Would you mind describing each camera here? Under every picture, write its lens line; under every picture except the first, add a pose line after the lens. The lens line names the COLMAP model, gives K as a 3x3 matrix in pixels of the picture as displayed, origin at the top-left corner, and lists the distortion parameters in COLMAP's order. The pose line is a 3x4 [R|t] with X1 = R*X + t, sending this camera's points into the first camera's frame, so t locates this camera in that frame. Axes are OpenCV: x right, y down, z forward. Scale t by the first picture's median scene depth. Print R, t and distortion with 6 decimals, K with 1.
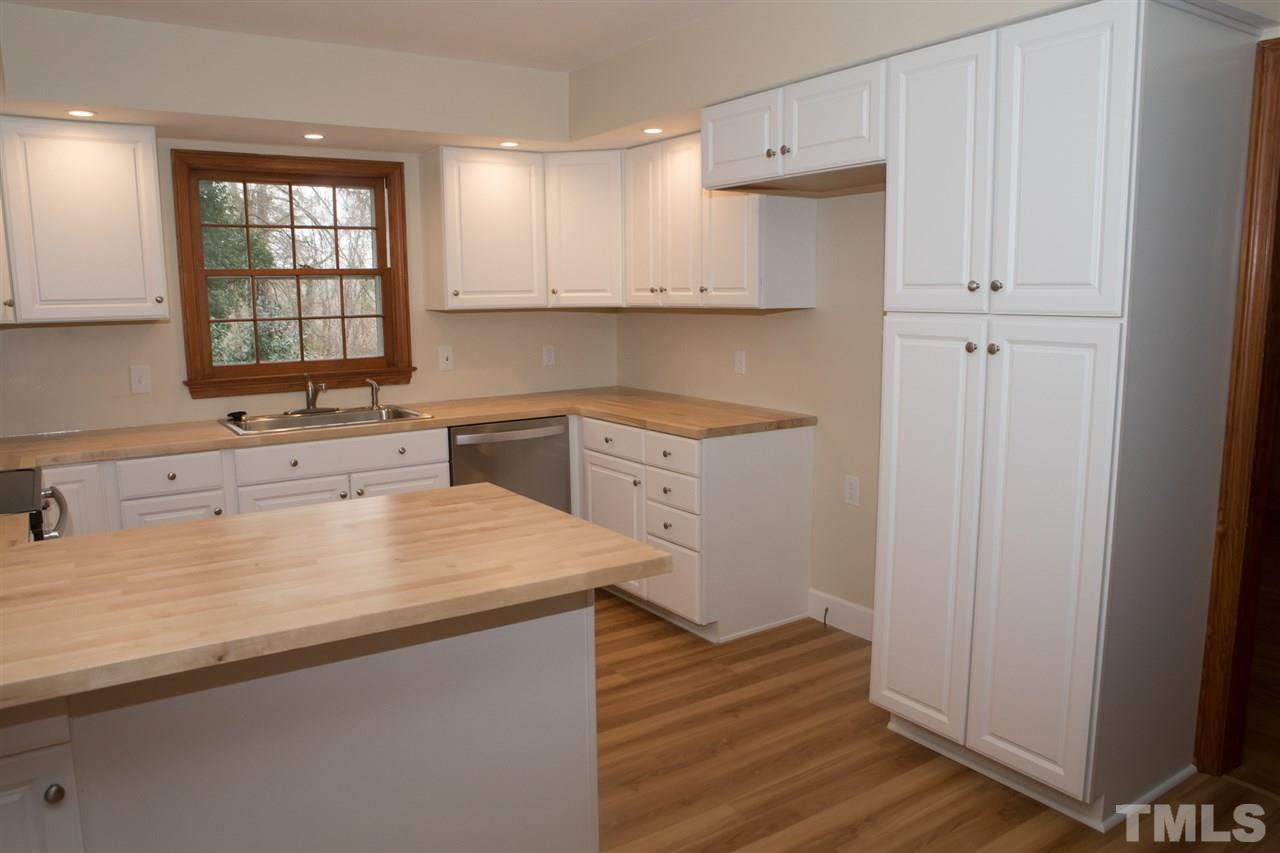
lens RADIAL K [[891.6, 0, 640.0], [0, 891.6, 426.5], [0, 0, 1]] dist [-0.093020, 0.002099]
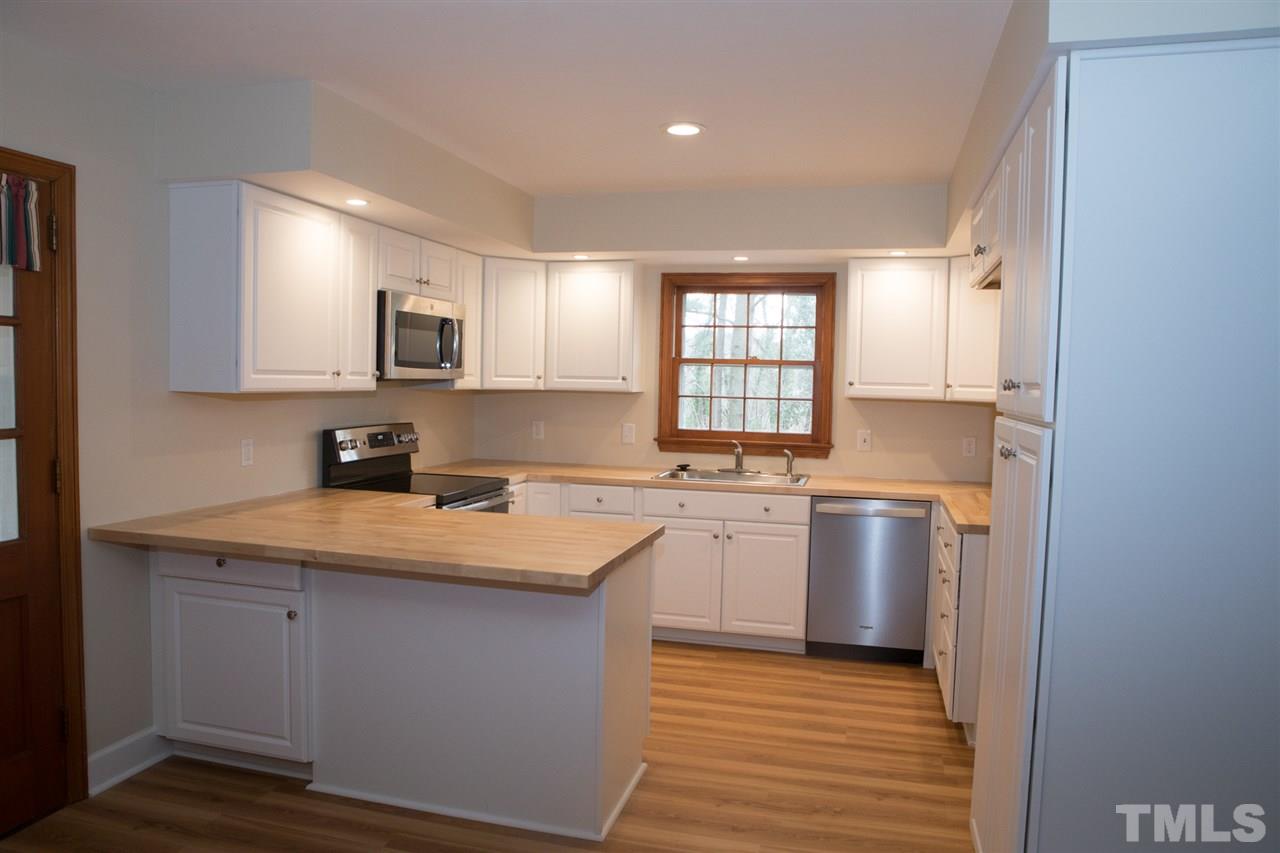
lens RADIAL K [[829.7, 0, 639.4], [0, 829.7, 443.9], [0, 0, 1]] dist [-0.114732, 0.000430]
pose [[0.672198, 0.084382, -0.735547, 0.410798], [-0.139724, 0.990090, -0.014108, -0.019458], [0.727067, 0.112257, 0.677327, 0.086714]]
